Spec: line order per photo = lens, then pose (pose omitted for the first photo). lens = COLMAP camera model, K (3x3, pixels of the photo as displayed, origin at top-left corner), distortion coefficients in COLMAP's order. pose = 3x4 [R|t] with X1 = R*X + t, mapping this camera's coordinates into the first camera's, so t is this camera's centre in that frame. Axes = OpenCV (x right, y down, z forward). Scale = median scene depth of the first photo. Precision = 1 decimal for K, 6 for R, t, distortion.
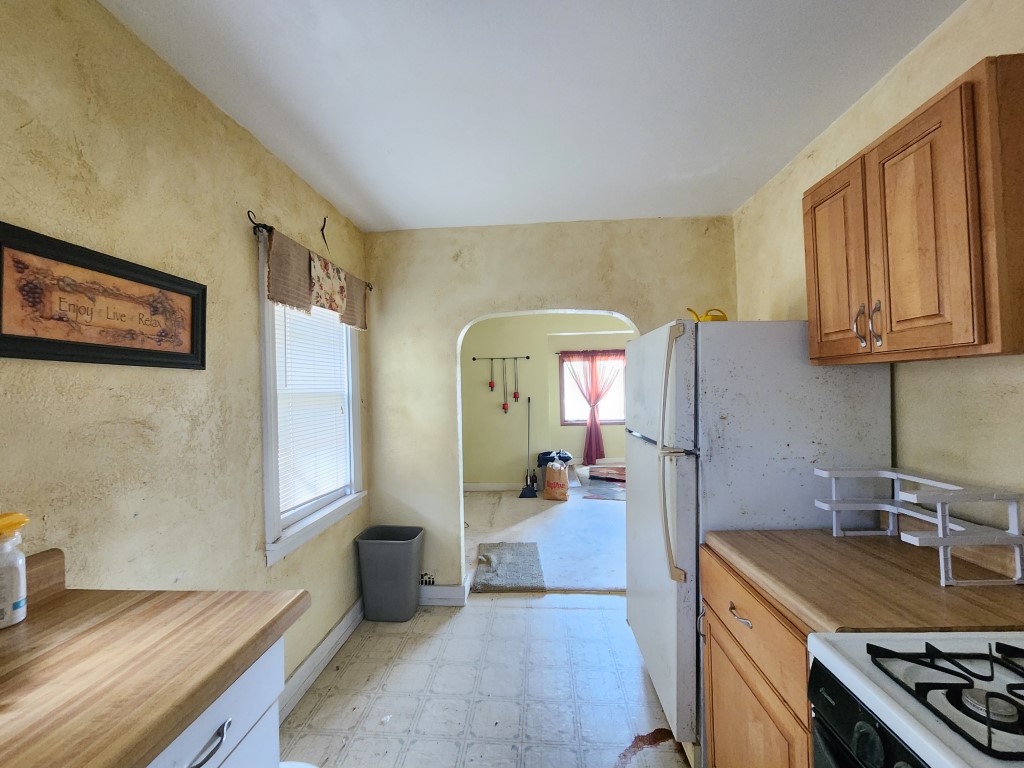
lens RADIAL K [[413.1, 0, 514.4], [0, 413.1, 380.2], [0, 0, 1]] dist [0.003886, 0.000023]
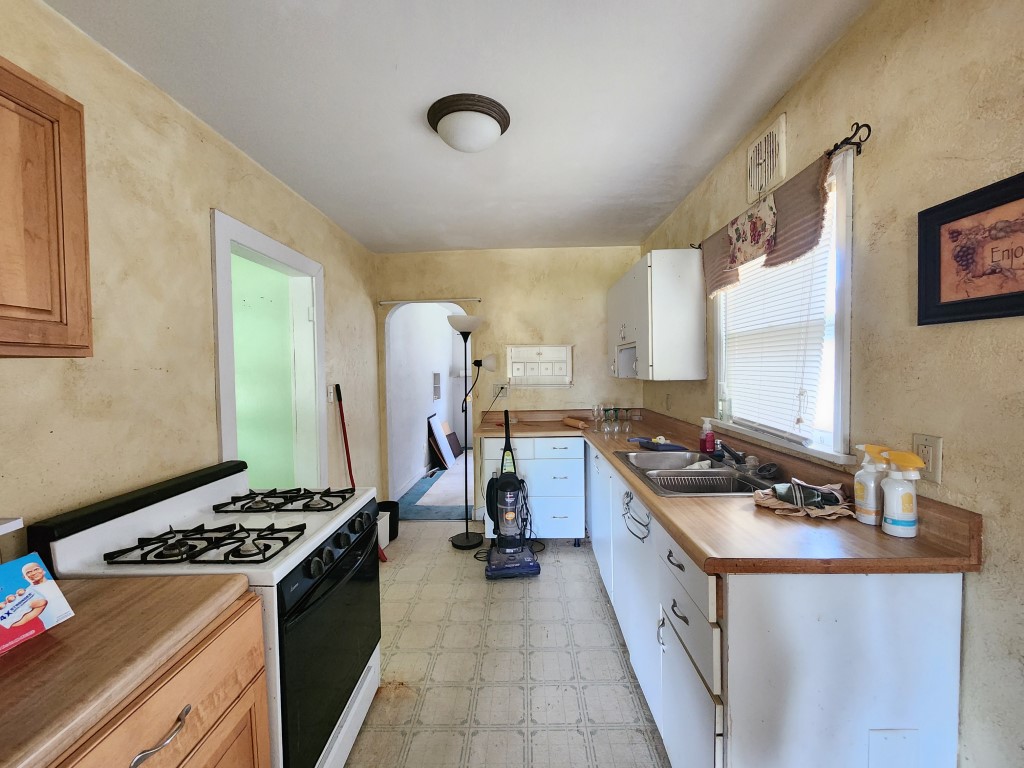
lens RADIAL K [[413.1, 0, 511.5], [0, 413.1, 383.4], [0, 0, 1]] dist [0.003886, 0.000023]
pose [[-0.998367, 0.043274, -0.037291, 0.002764], [0.042700, 0.998959, 0.016059, 0.033693], [0.037947, 0.014440, -0.999175, 1.747320]]
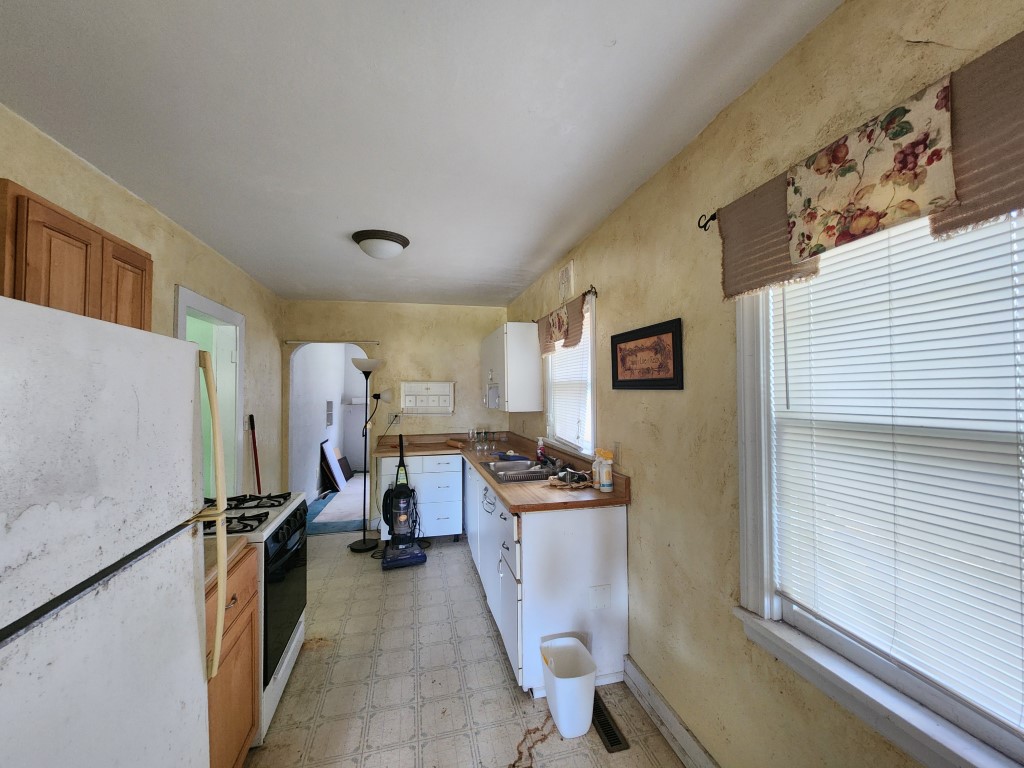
lens RADIAL K [[413.1, 0, 509.7], [0, 413.1, 384.1], [0, 0, 1]] dist [0.003886, 0.000023]
pose [[-0.954498, 0.026944, -0.296997, 0.088271], [0.037493, 0.998850, -0.029880, -0.031731], [0.295850, -0.039655, -0.954411, 2.609961]]
